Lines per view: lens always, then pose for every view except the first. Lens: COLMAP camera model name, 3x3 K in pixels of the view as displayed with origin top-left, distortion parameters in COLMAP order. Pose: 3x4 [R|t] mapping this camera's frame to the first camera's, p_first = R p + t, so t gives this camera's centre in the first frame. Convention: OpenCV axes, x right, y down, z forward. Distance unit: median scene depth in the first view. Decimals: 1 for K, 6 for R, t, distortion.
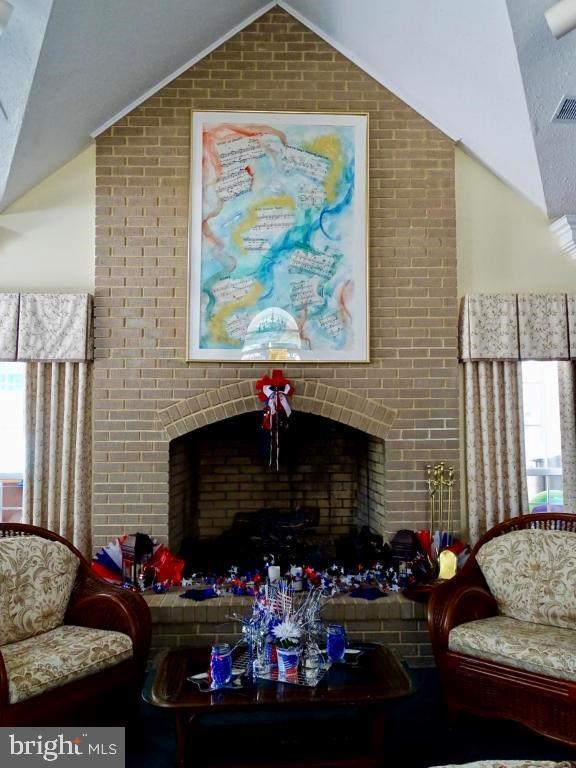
lens RADIAL K [[629.8, 0, 288.0], [0, 629.8, 384.0], [0, 0, 1]] dist [0.004988, -0.000489]
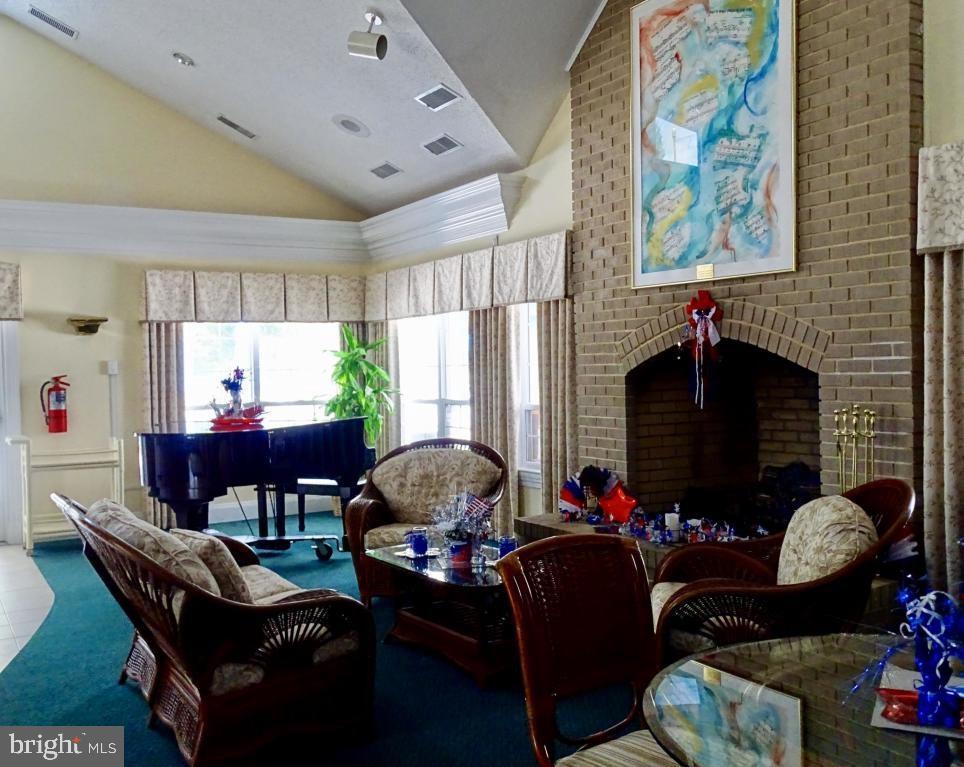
lens RADIAL K [[894.1, 0, 482.0], [0, 894.1, 383.5], [0, 0, 1]] dist [0.001090, -0.007067]
pose [[0.503452, 0.012464, -0.863933, 0.854446], [0.057536, 0.997193, 0.047915, 0.026638], [0.862105, -0.073830, 0.501322, 0.137509]]
